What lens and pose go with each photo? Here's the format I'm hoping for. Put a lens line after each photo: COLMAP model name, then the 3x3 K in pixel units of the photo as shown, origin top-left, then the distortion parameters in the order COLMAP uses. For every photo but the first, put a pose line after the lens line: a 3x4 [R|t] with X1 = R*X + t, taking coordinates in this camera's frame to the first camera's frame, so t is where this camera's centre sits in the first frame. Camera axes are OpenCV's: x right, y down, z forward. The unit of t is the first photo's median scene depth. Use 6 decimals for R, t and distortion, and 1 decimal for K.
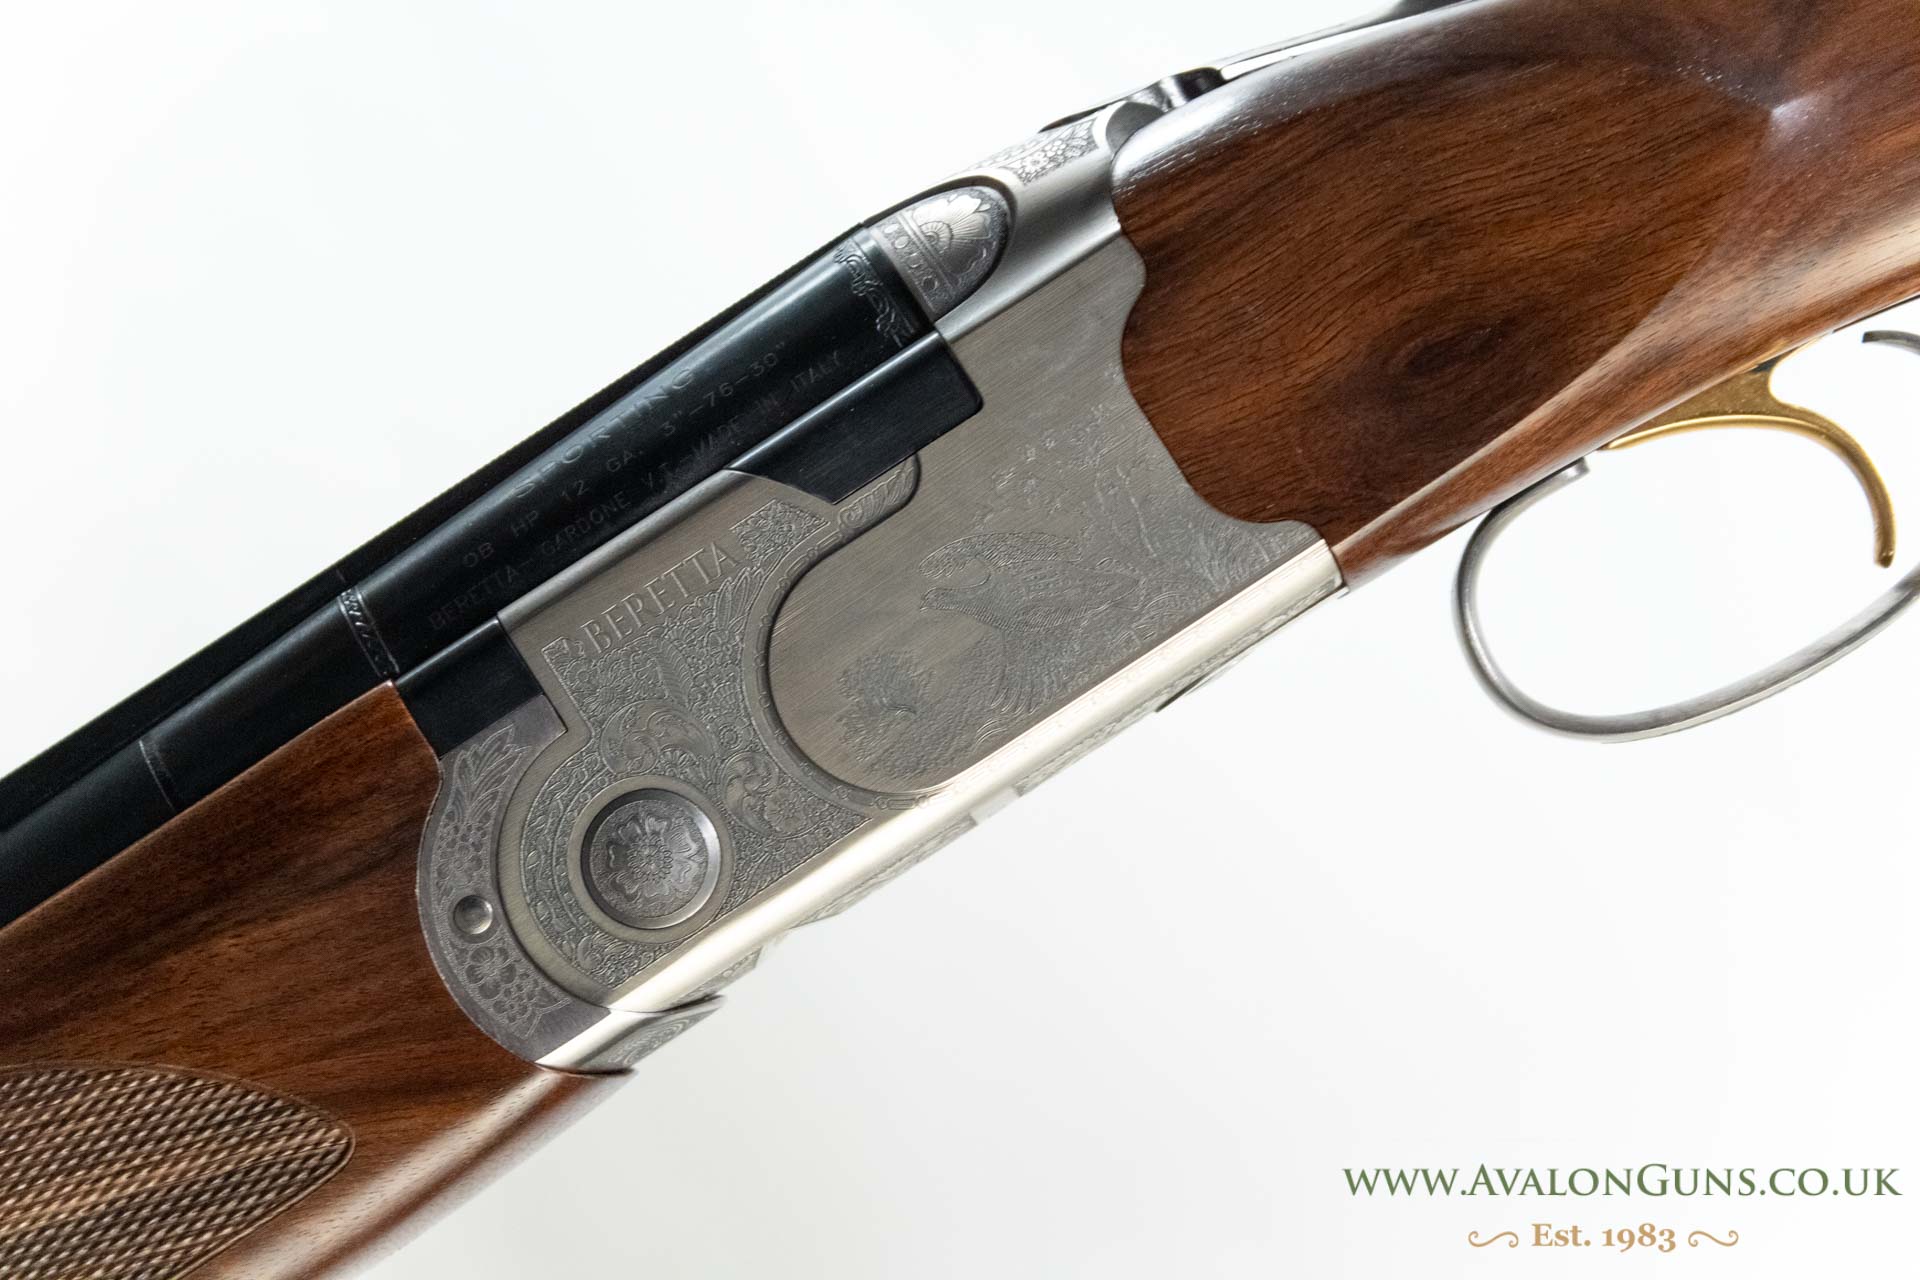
lens RADIAL K [[4892.8, 0, 960.4], [0, 4892.8, 640.7], [0, 0, 1]] dist [0.133455, 0.000000]
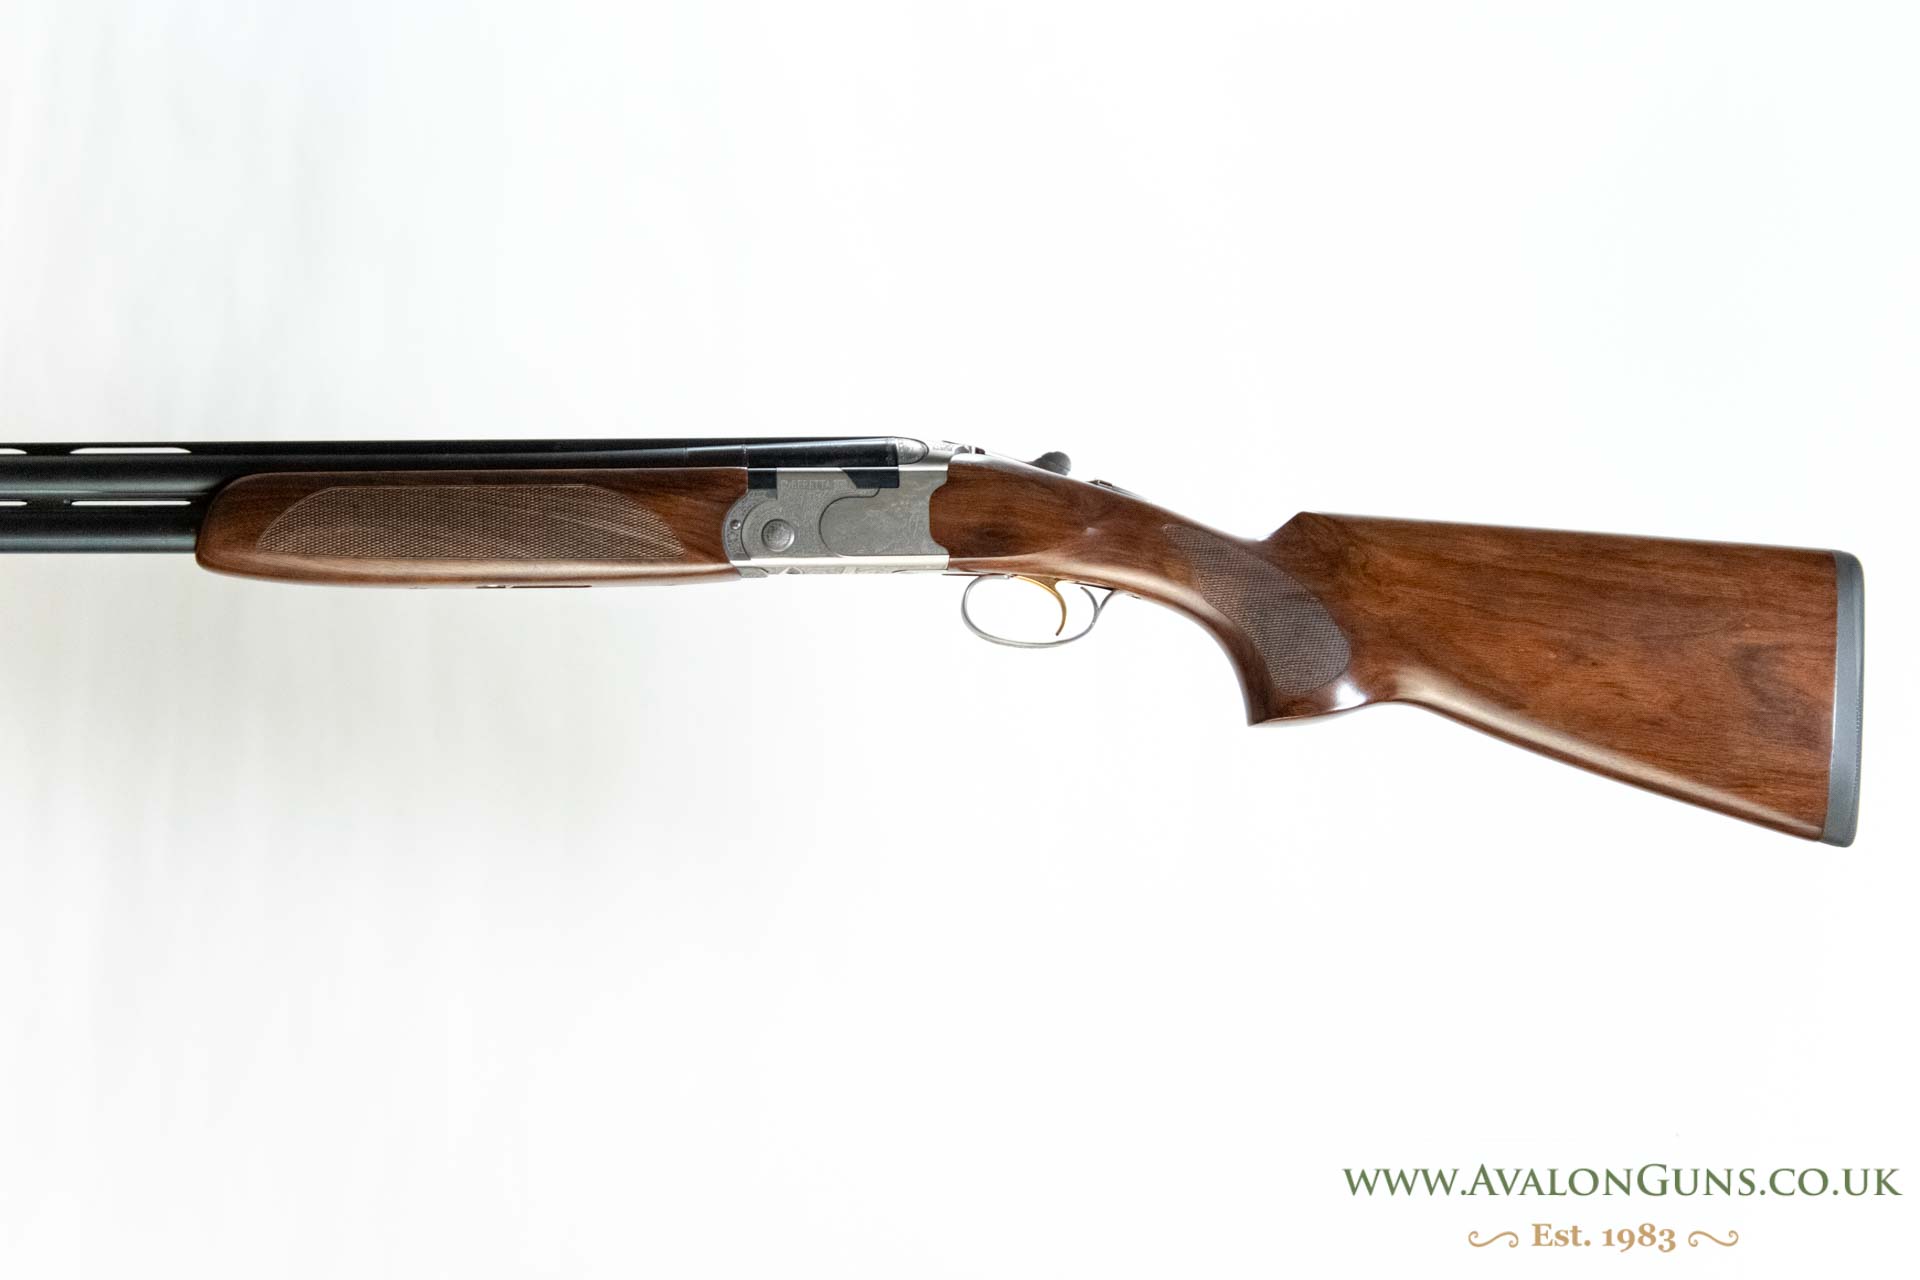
lens RADIAL K [[4892.8, 0, 960.6], [0, 4892.8, 639.9], [0, 0, 1]] dist [0.133455, 0.000000]
pose [[0.842981, 0.533250, 0.070902, -0.183300], [-0.528125, 0.845442, -0.079443, 0.378287], [-0.102307, 0.029523, 0.994315, -3.281914]]
